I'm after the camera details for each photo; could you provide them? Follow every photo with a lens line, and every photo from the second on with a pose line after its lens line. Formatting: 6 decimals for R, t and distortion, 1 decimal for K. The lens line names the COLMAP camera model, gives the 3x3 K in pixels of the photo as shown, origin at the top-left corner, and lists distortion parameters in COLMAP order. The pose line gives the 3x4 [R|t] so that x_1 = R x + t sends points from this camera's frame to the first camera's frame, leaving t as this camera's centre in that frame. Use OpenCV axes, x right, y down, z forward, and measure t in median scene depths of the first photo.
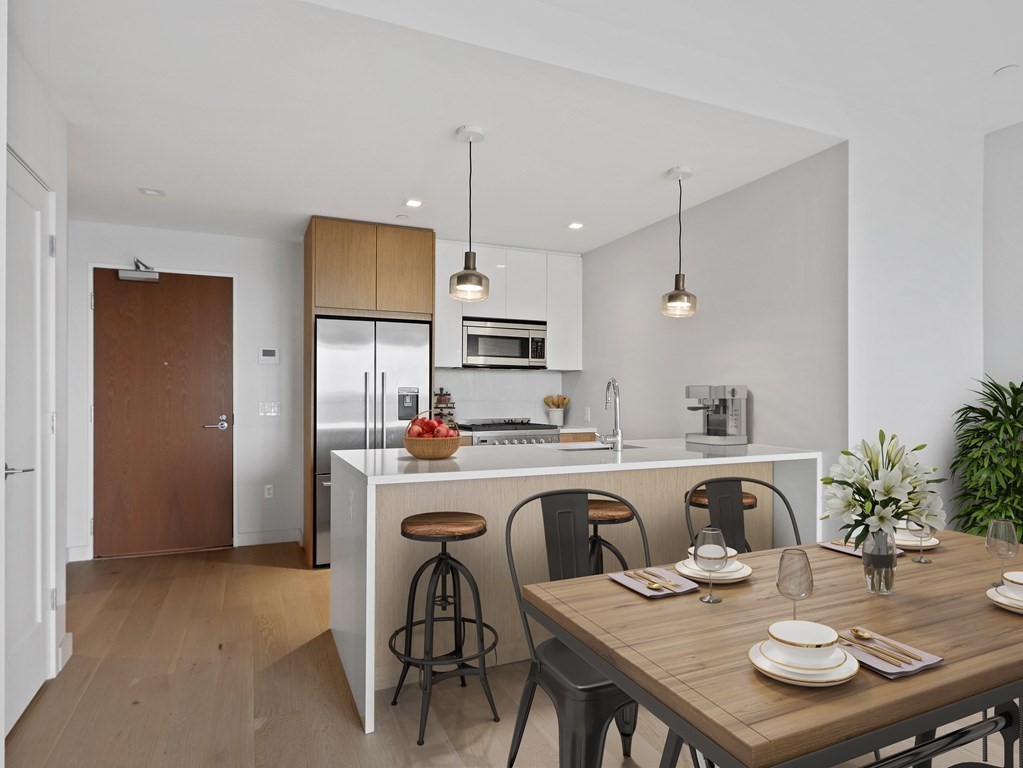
lens RADIAL K [[590.6, 0, 510.9], [0, 590.6, 396.0], [0, 0, 1]] dist [-0.001900, -0.000528]
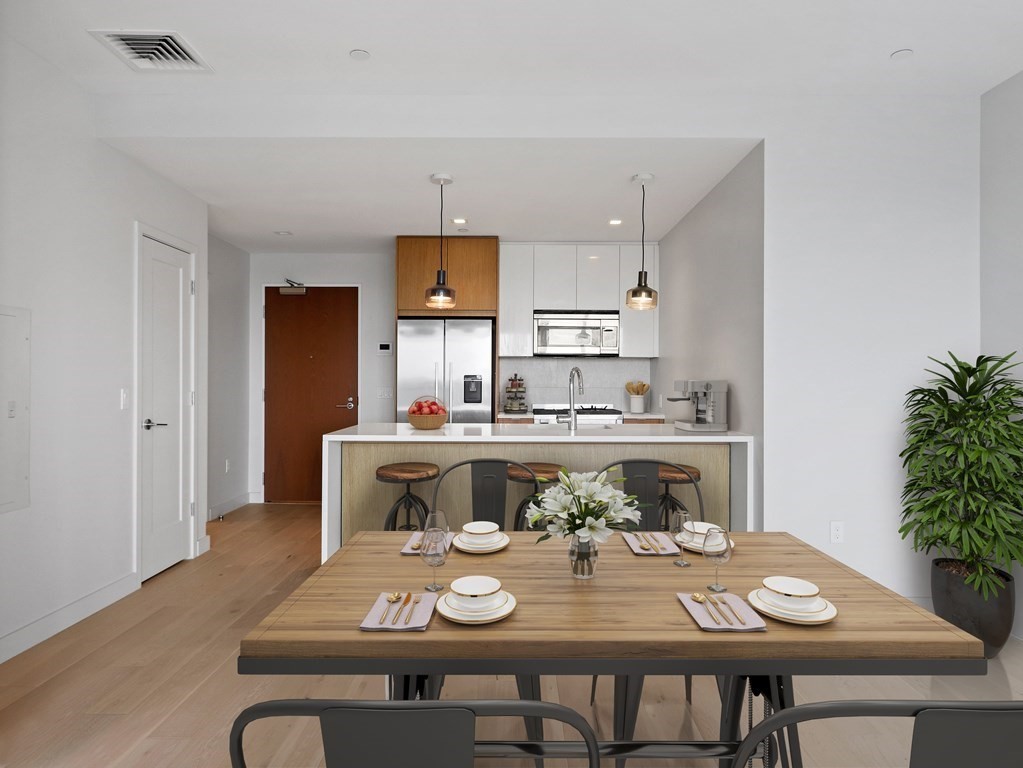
lens RADIAL K [[679.9, 0, 513.0], [0, 679.9, 383.0], [0, 0, 1]] dist [0.005597, 0.000571]
pose [[0.914886, 0.002293, -0.403707, 0.436216], [-0.002205, 0.999997, 0.000683, -0.000037], [0.403707, 0.000265, 0.914888, -0.191575]]
